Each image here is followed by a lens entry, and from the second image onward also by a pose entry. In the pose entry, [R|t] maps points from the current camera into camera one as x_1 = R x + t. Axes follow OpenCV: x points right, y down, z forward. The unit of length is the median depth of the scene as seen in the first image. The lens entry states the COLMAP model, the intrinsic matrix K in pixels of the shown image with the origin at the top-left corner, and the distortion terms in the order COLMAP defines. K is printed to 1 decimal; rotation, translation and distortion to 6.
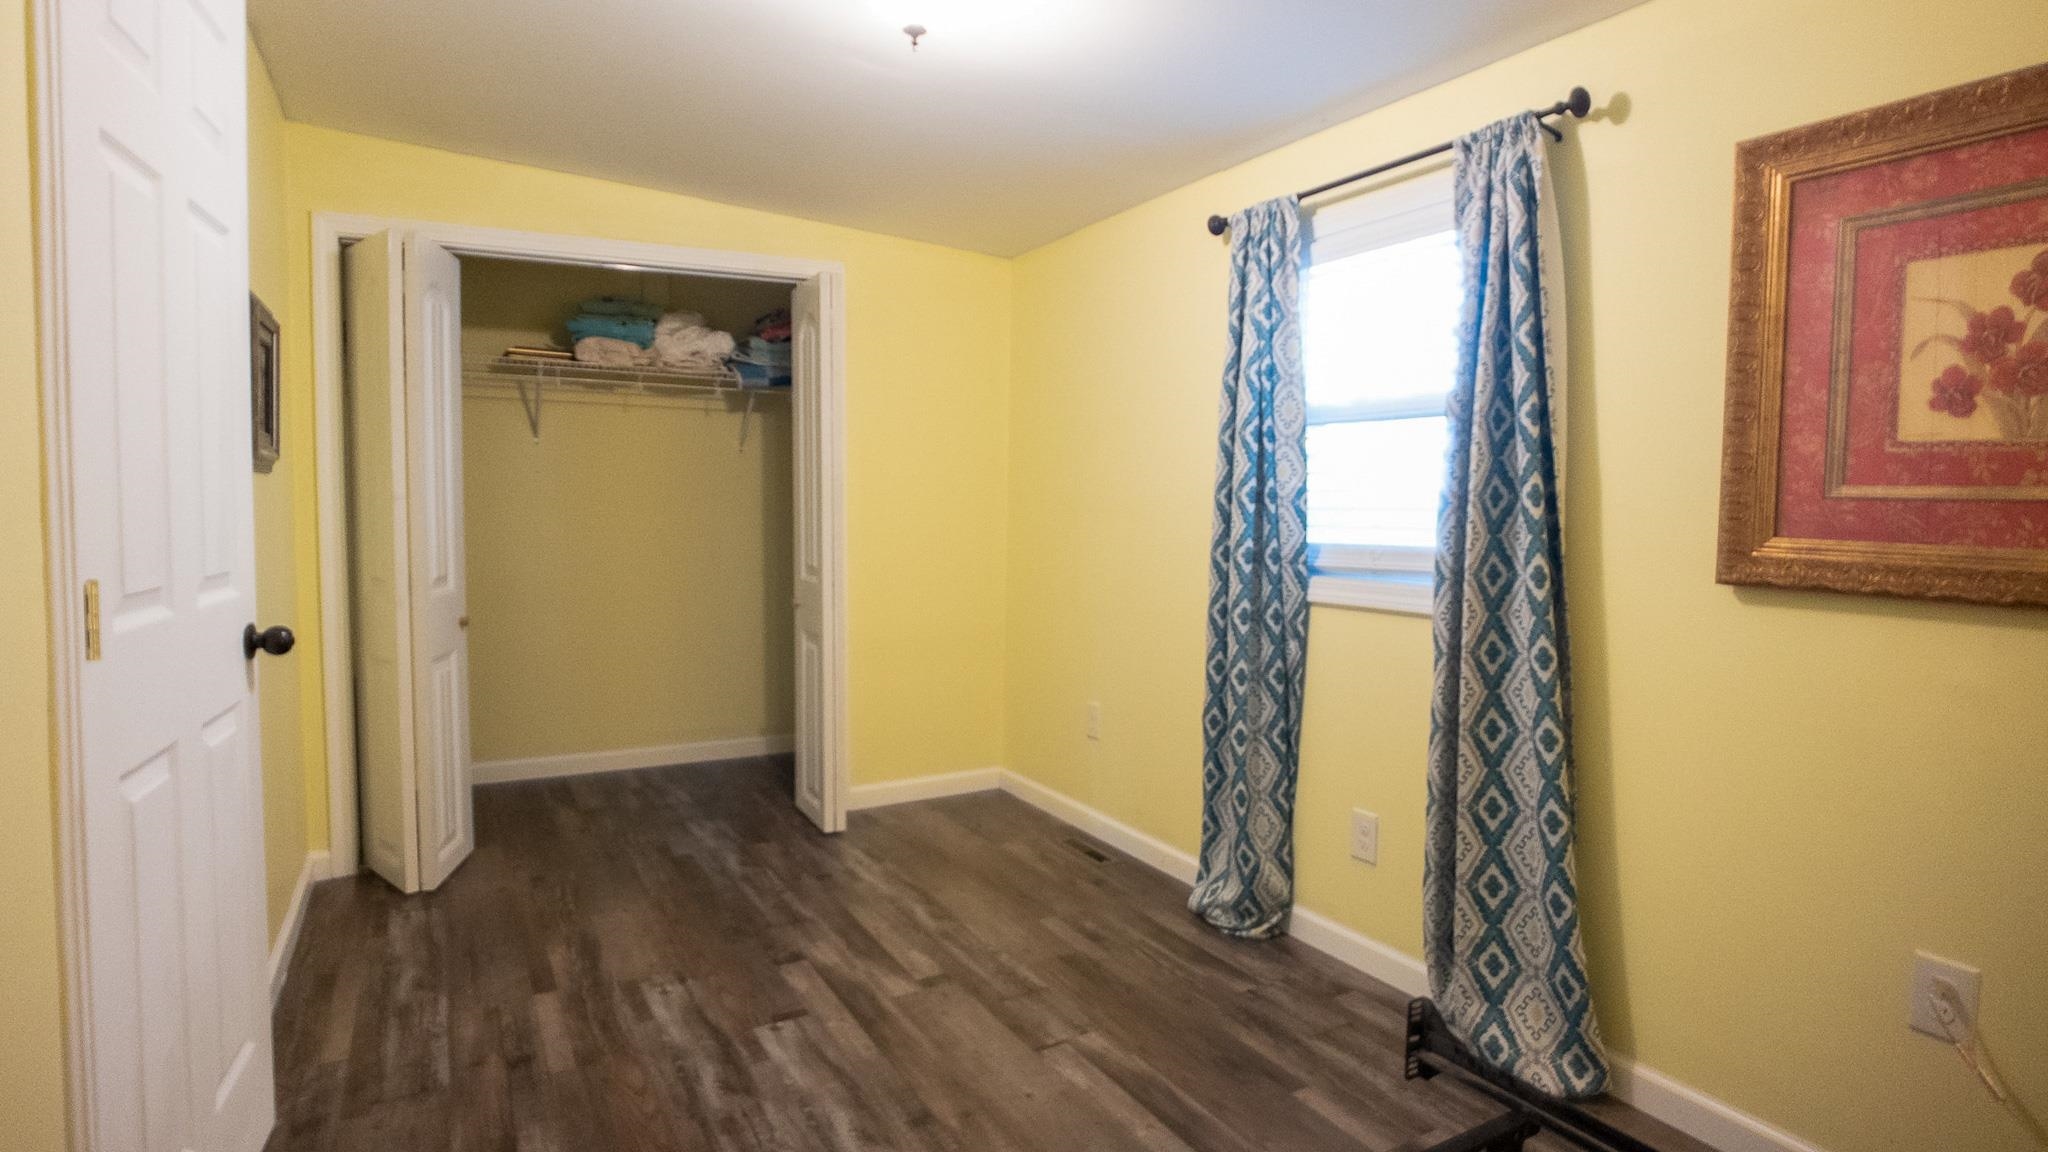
lens RADIAL K [[1068.1, 0, 1016.5], [0, 1068.1, 554.5], [0, 0, 1]] dist [-0.022464, 0.000645]
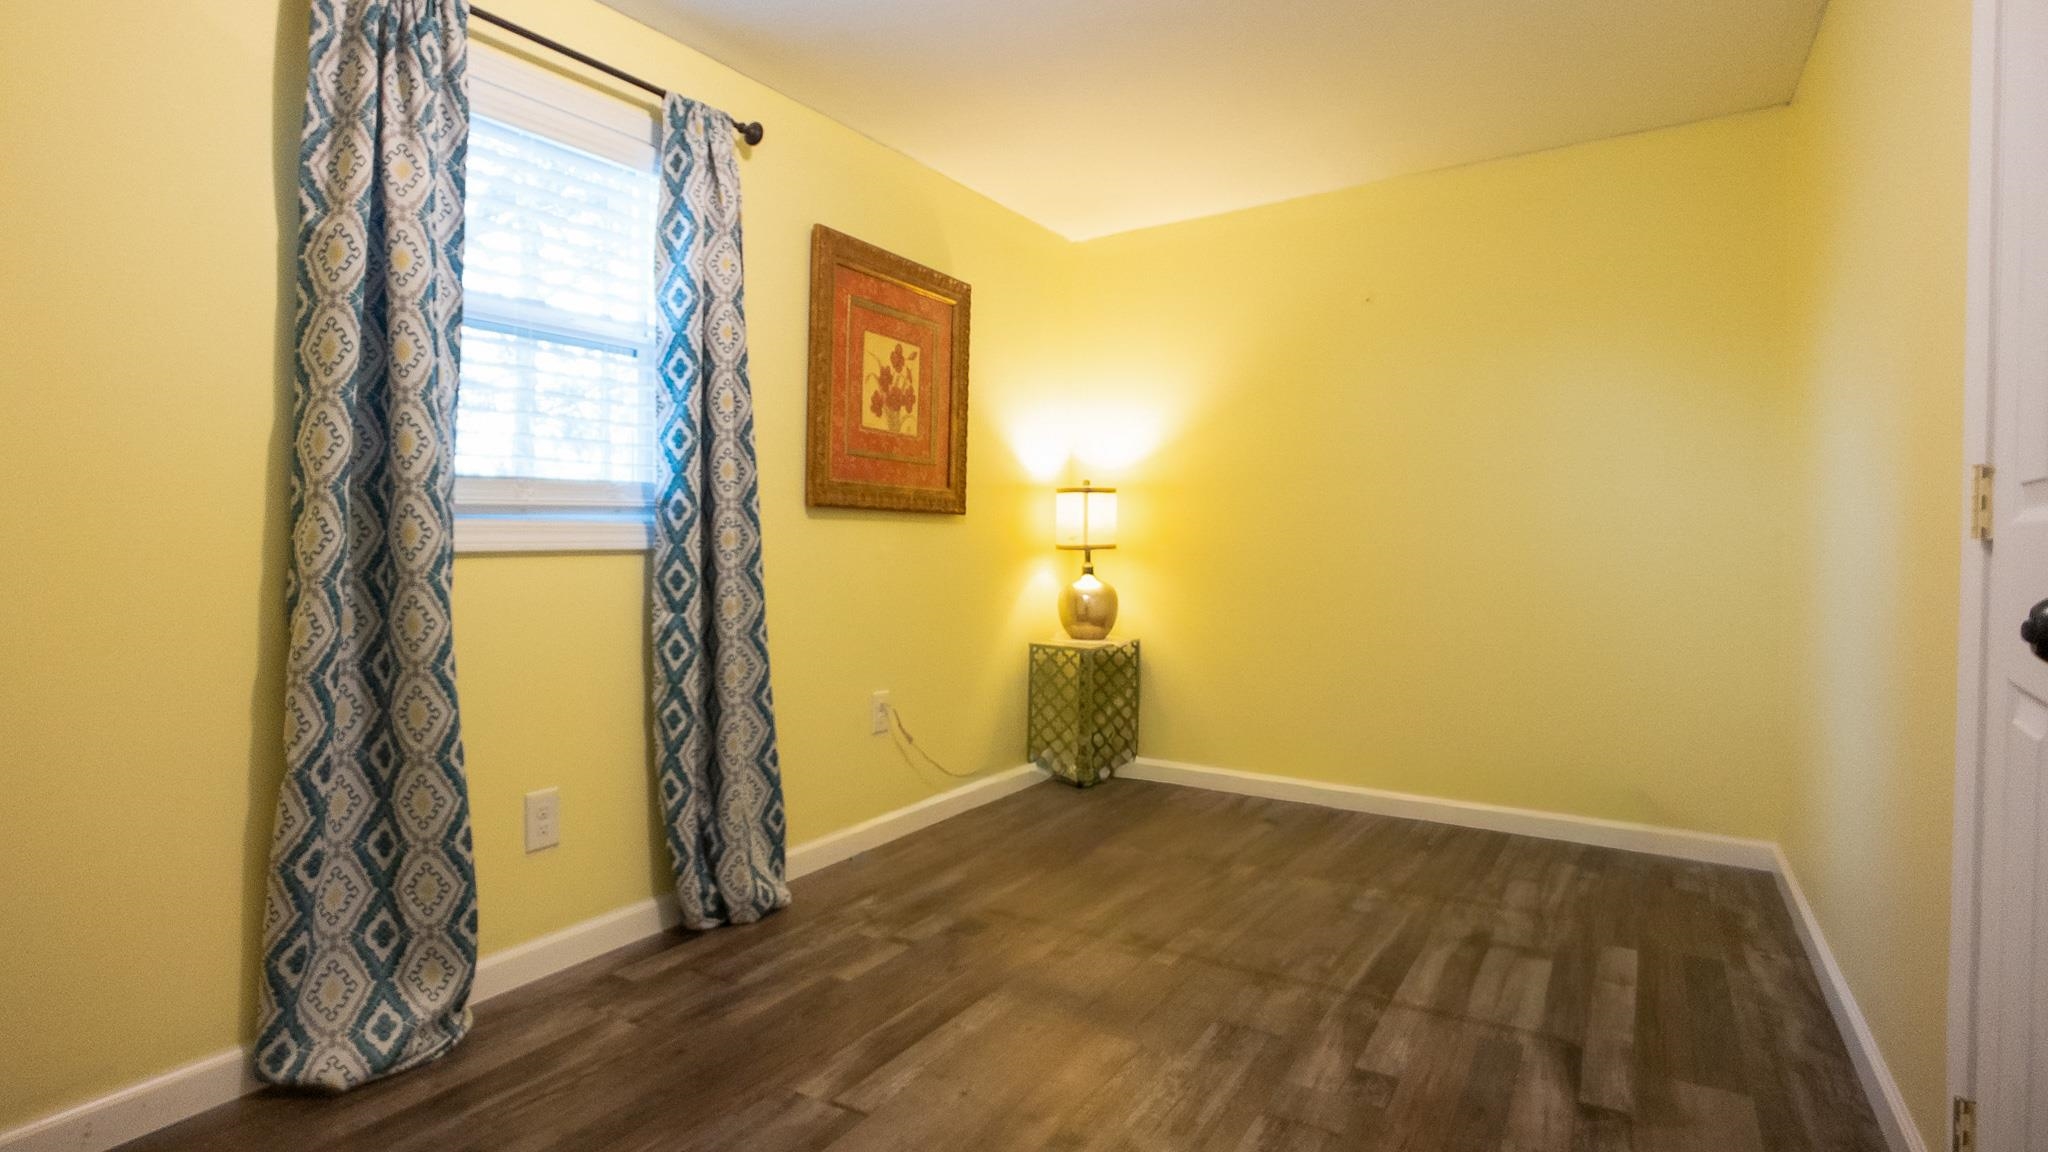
lens RADIAL K [[1068.1, 0, 1016.5], [0, 1068.1, 554.5], [0, 0, 1]] dist [-0.022464, 0.000645]
pose [[-0.515723, -0.036087, 0.855995, -0.556794], [0.020751, 0.998293, 0.054588, 0.013939], [-0.856504, 0.045915, -0.514094, 1.042177]]
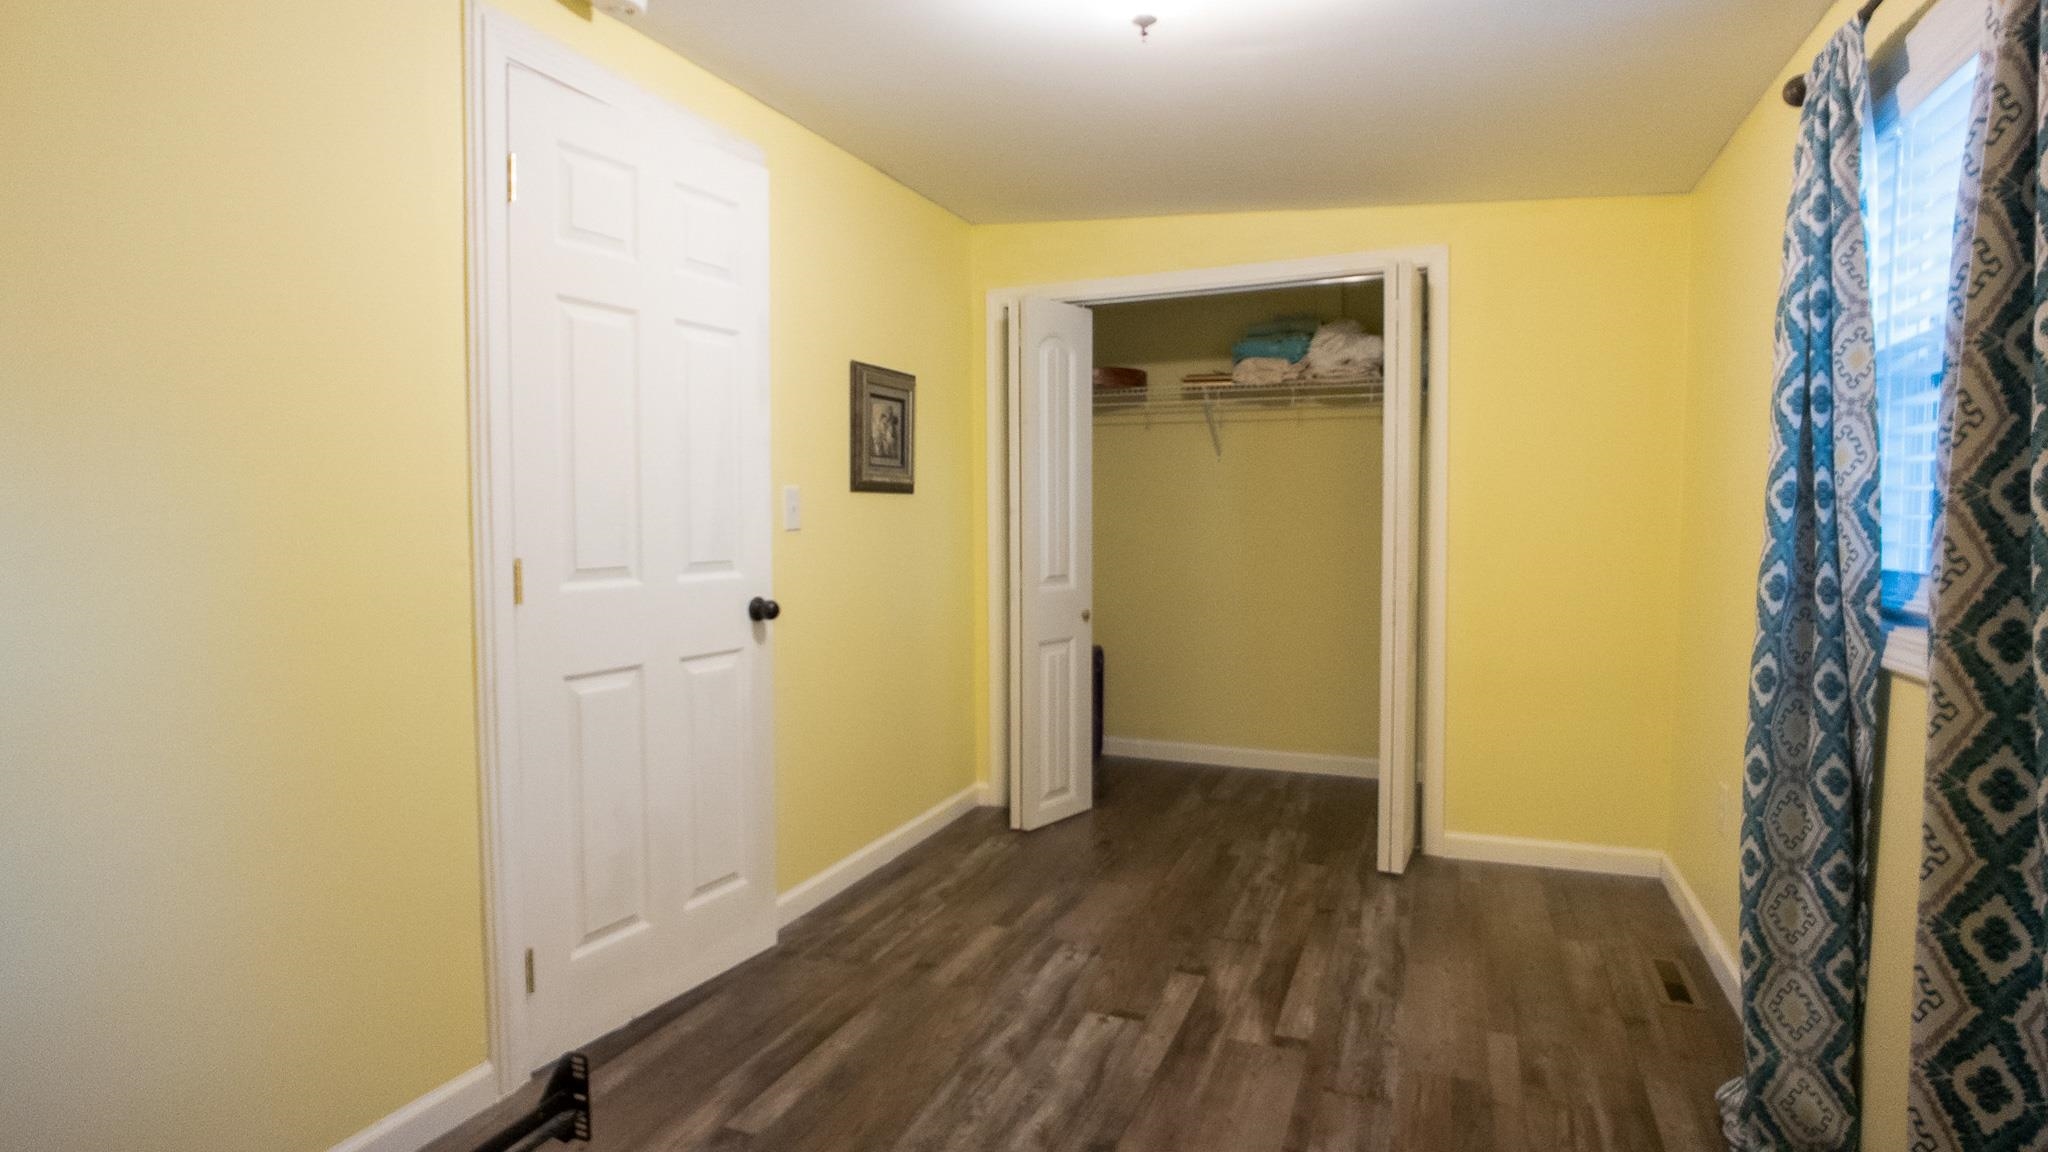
lens RADIAL K [[1063.8, 0, 1012.7], [0, 1063.8, 551.3], [0, 0, 1]] dist [-0.000776, 0.001382]
pose [[0.628899, 0.021393, -0.777193, 0.431766], [-0.032208, 0.999480, 0.001450, -0.007328], [0.776820, 0.024120, 0.629261, 0.225524]]
